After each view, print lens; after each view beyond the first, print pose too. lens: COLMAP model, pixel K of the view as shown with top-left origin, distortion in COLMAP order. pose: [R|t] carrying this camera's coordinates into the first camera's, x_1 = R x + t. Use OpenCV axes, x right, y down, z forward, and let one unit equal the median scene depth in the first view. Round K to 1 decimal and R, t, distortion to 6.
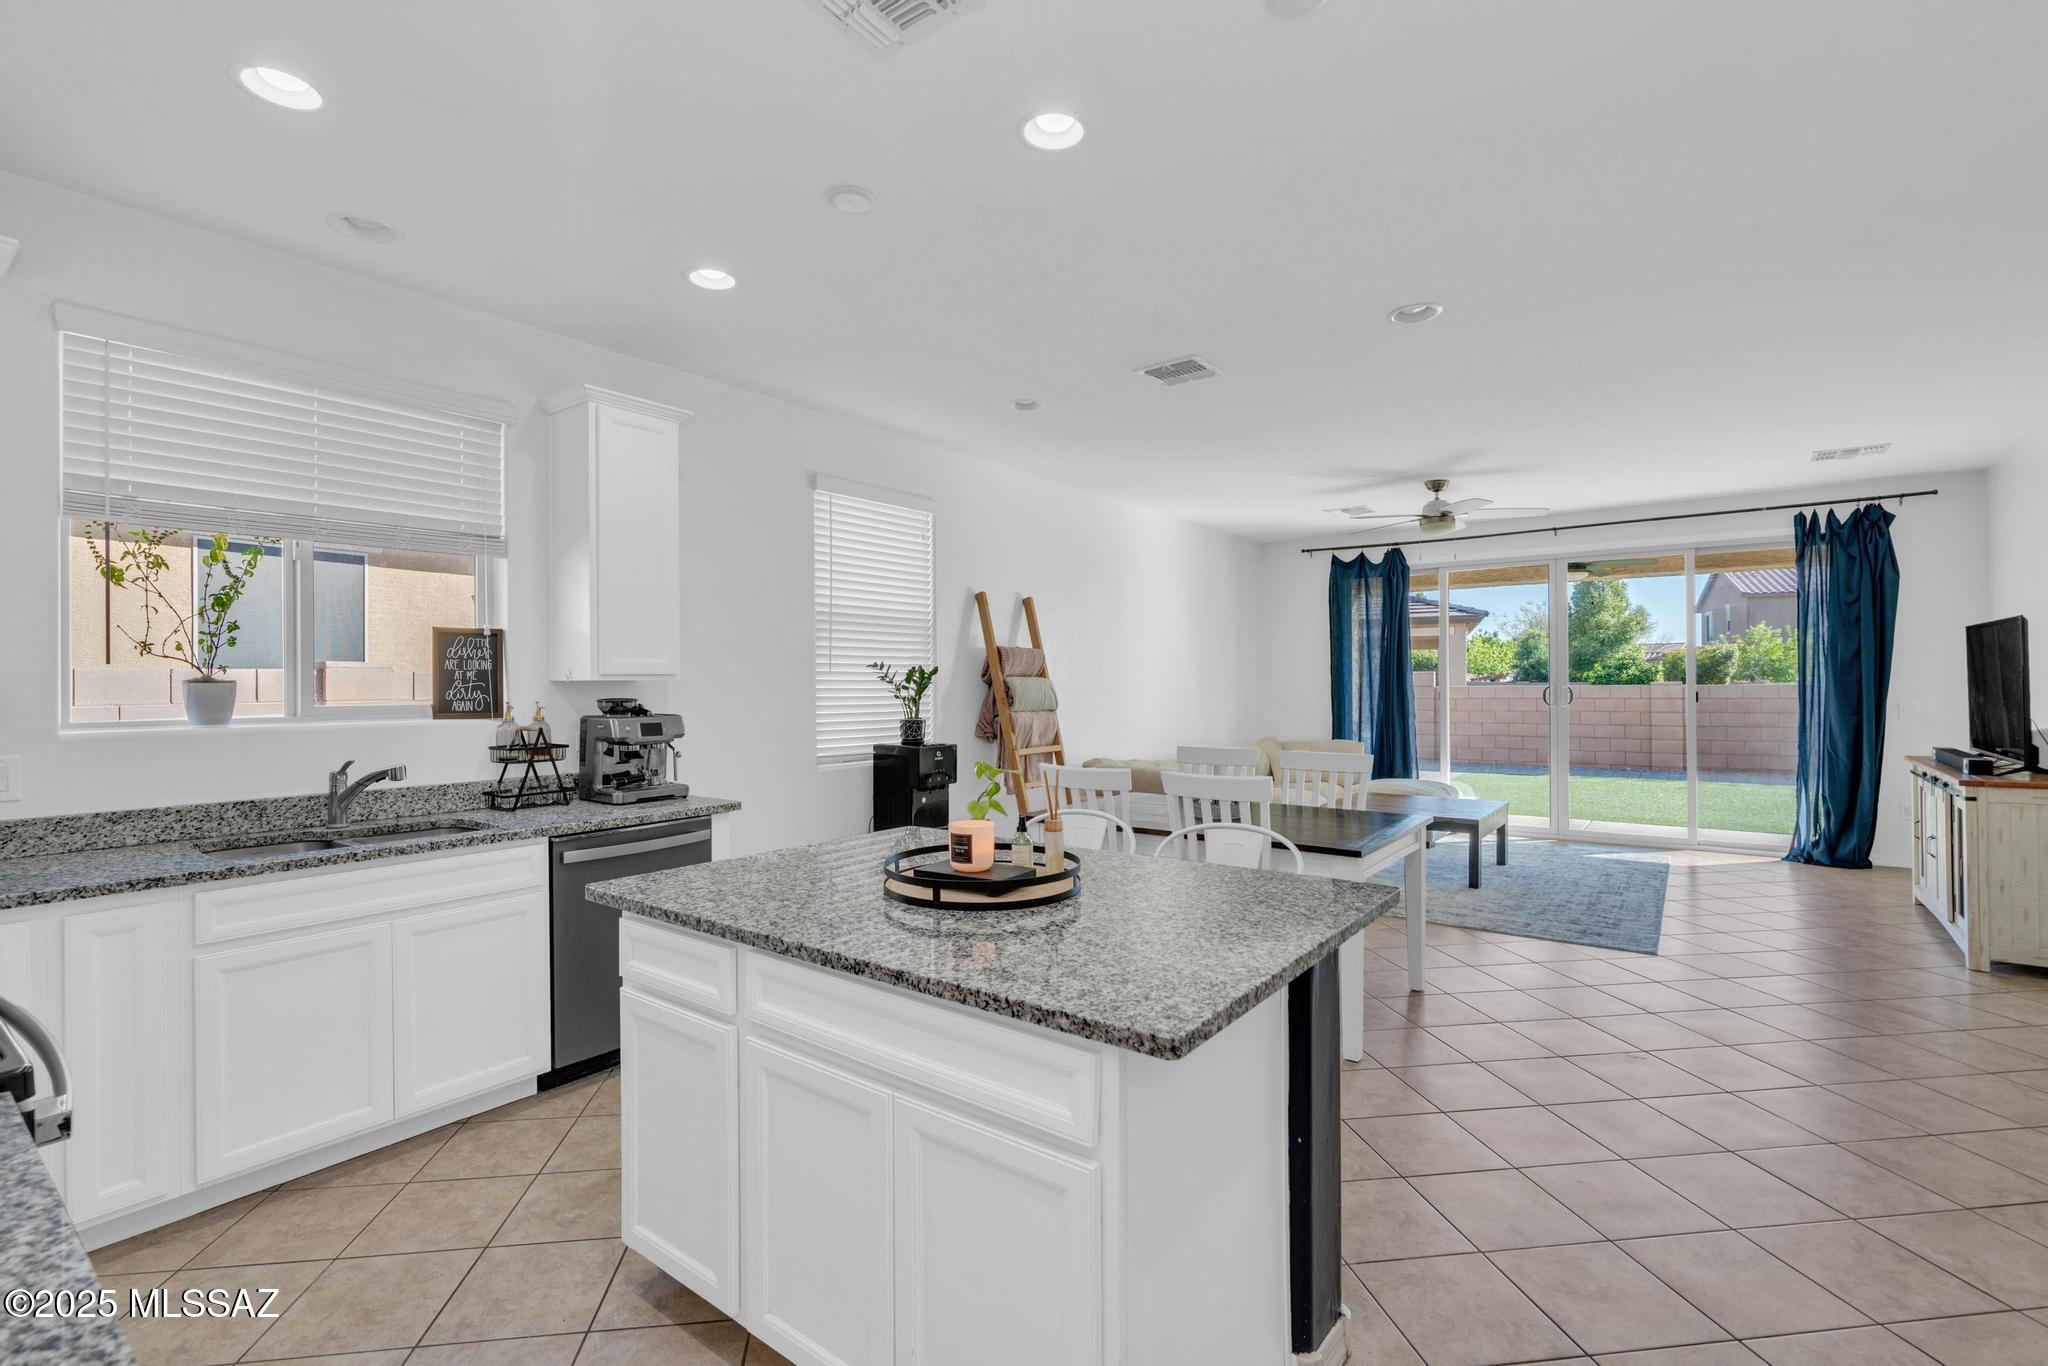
lens RADIAL K [[922.0, 0, 1006.8], [0, 922.0, 679.6], [0, 0, 1]] dist [-0.005129, 0.003760]
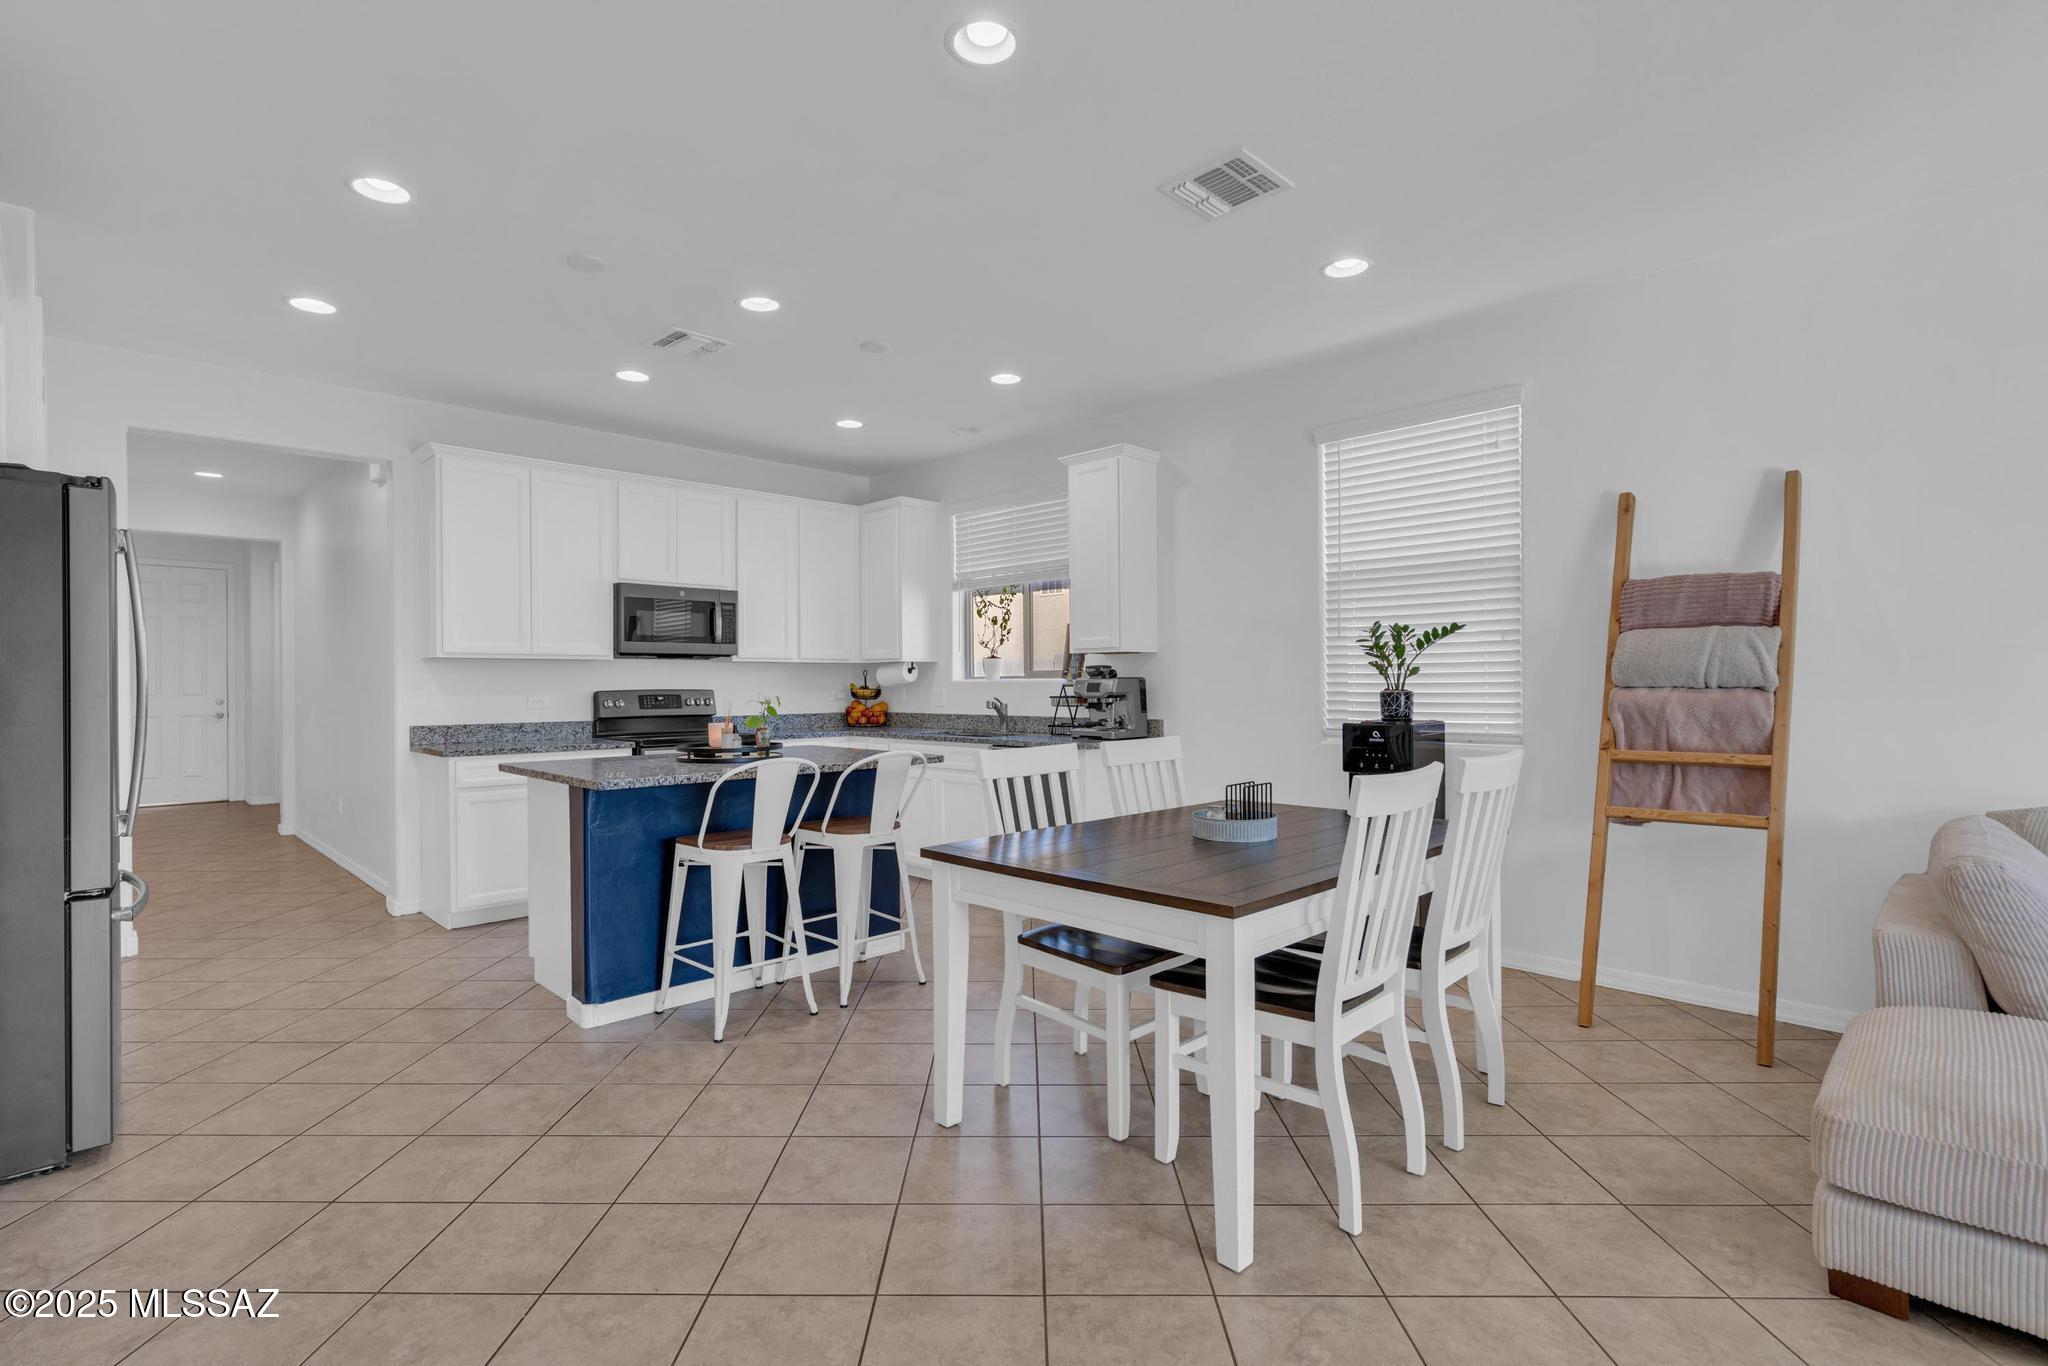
lens RADIAL K [[962.0, 0, 1008.7], [0, 962.0, 687.2], [0, 0, 1]] dist [-0.005661, 0.003853]
pose [[-0.142355, 0.011017, -0.989754, 1.119121], [0.010946, 0.999894, 0.009556, 0.040011], [0.989755, -0.009474, -0.142460, 1.132810]]
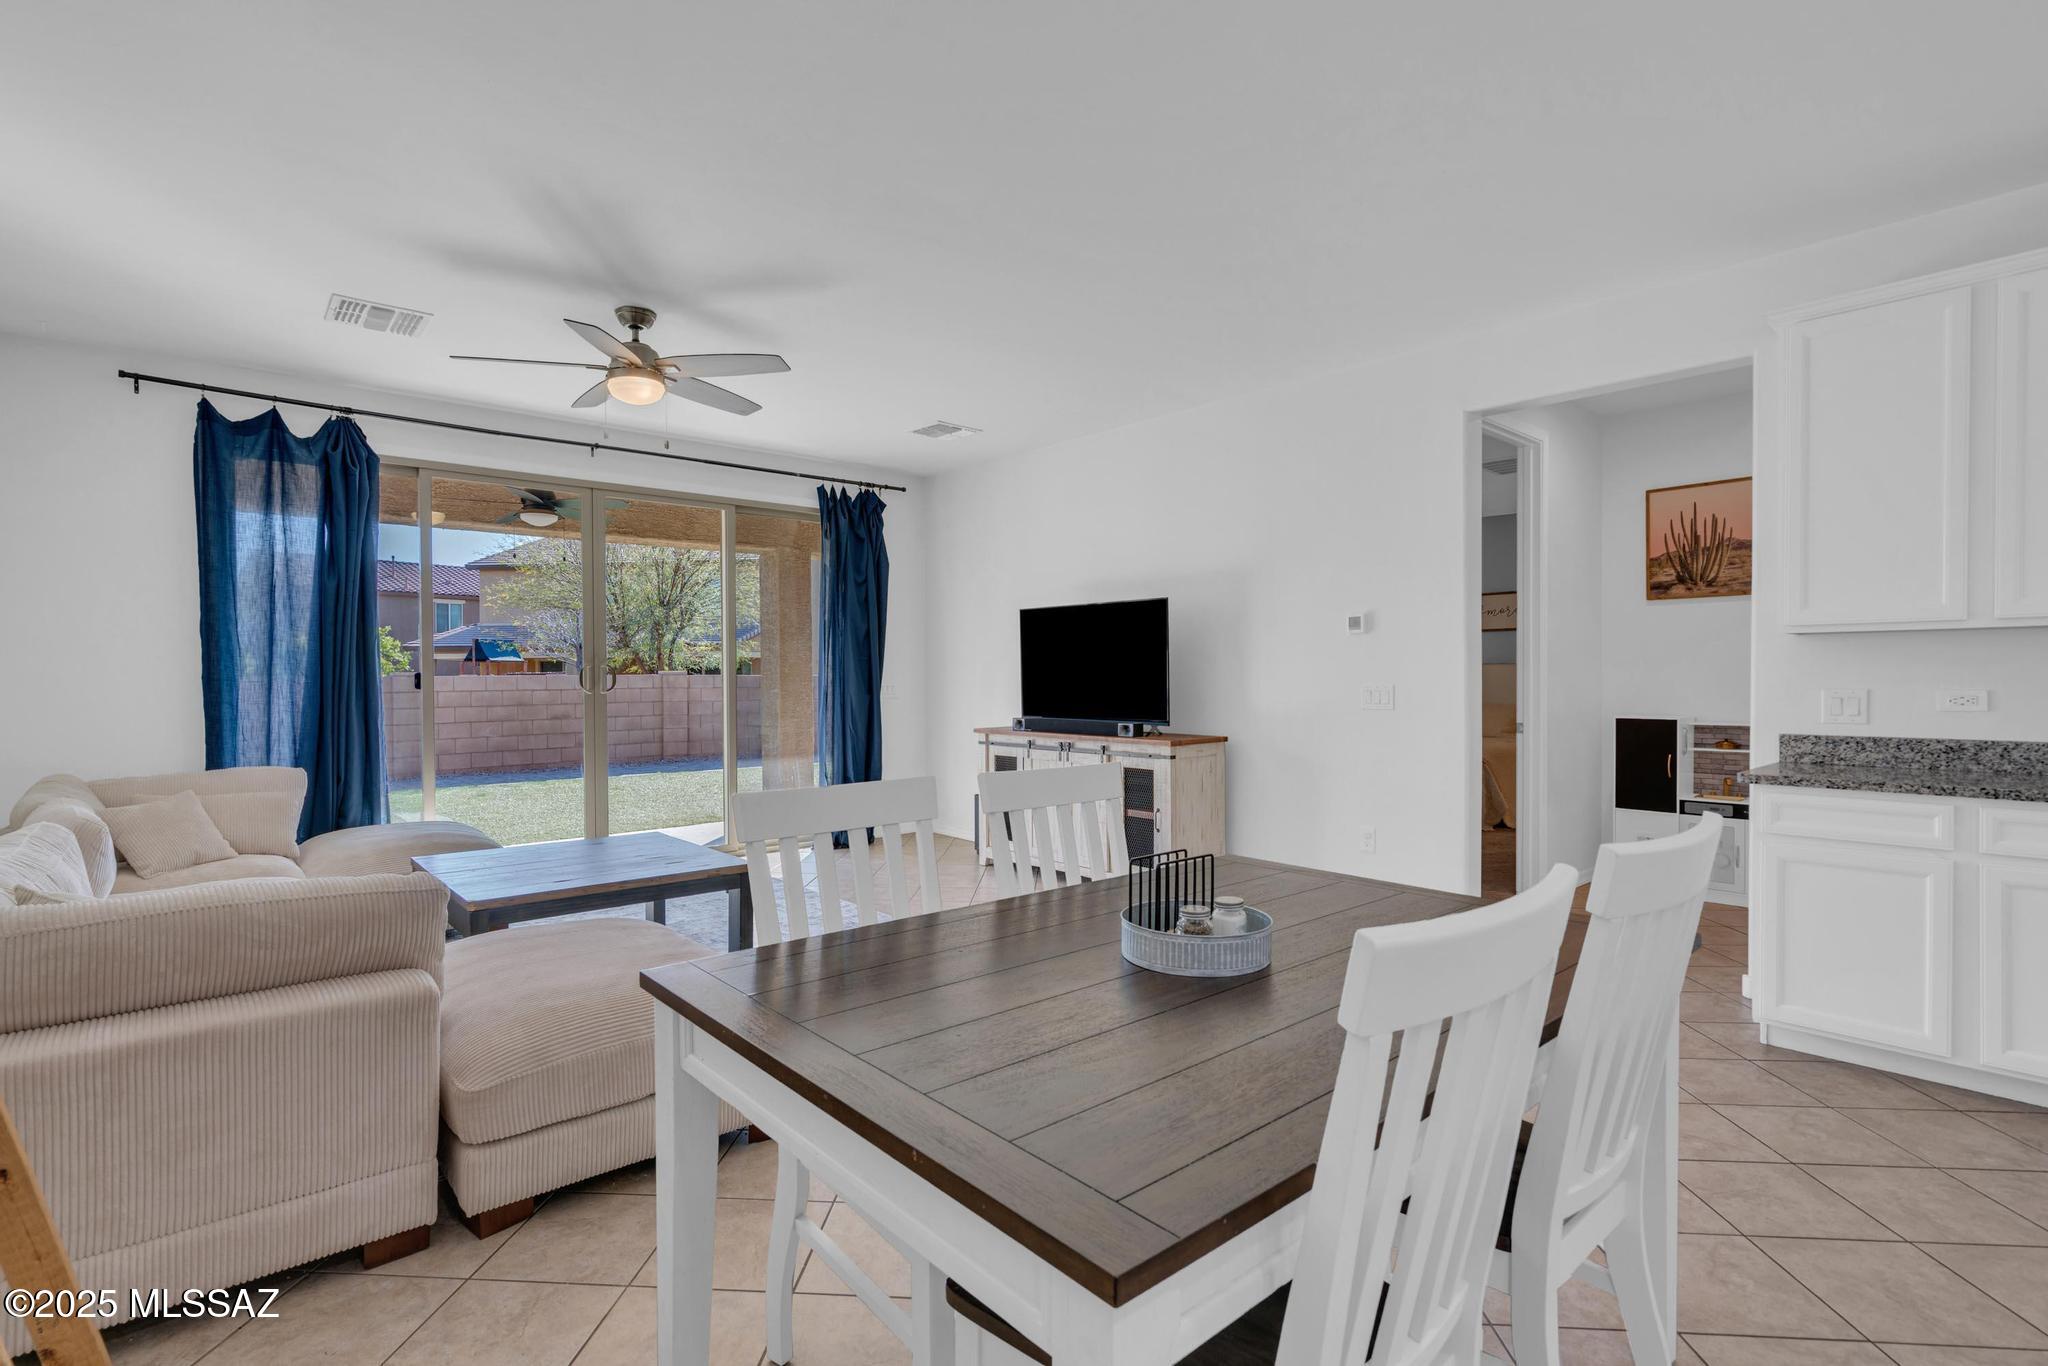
lens RADIAL K [[979.7, 0, 997.4], [0, 979.7, 691.1], [0, 0, 1]] dist [-0.003225, 0.003587]
pose [[0.202660, -0.009497, 0.979203, -0.203687], [0.001936, 0.999955, 0.009298, 0.047200], [-0.979247, 0.000012, 0.202669, 1.212267]]
